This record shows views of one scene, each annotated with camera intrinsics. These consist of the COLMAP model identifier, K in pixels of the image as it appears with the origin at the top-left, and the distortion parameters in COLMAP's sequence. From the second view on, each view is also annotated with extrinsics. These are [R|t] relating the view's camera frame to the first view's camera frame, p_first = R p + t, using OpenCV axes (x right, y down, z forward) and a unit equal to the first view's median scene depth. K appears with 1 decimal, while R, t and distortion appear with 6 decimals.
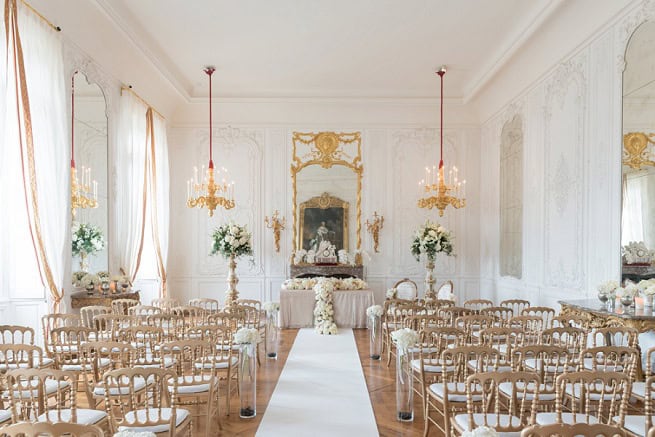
lens RADIAL K [[450.2, 0, 326.0], [0, 450.2, 249.5], [0, 0, 1]] dist [0.001431, -0.001808]
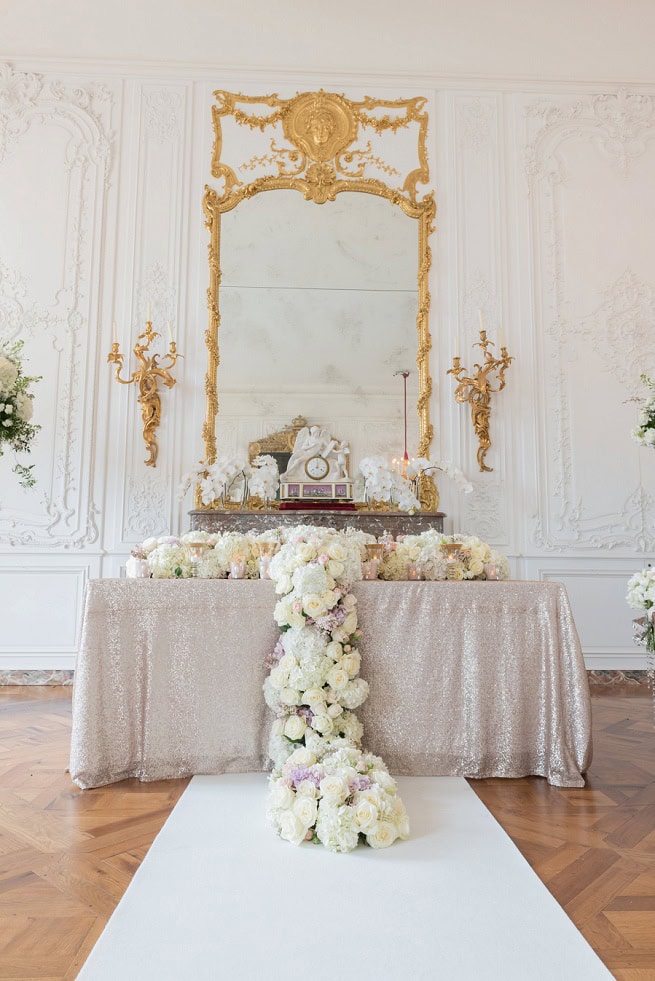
lens RADIAL K [[560.5, 0, 324.0], [0, 560.5, 505.1], [0, 0, 1]] dist [-0.000331, -0.000519]
pose [[0.998742, 0.010772, 0.048972, -0.013325], [-0.004306, 0.991469, -0.130268, 0.084989], [-0.049958, 0.129894, 0.990269, 0.695840]]
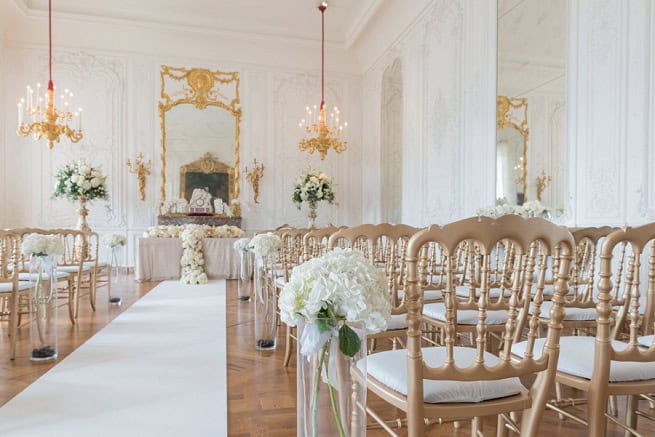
lens RADIAL K [[426.0, 0, 326.6], [0, 426.0, 238.1], [0, 0, 1]] dist [-0.001088, -0.002176]
pose [[0.971801, 0.000567, 0.235801, 0.049570], [0.000477, 0.999990, -0.004369, 0.089953], [-0.235801, 0.004359, 0.971792, 0.118969]]
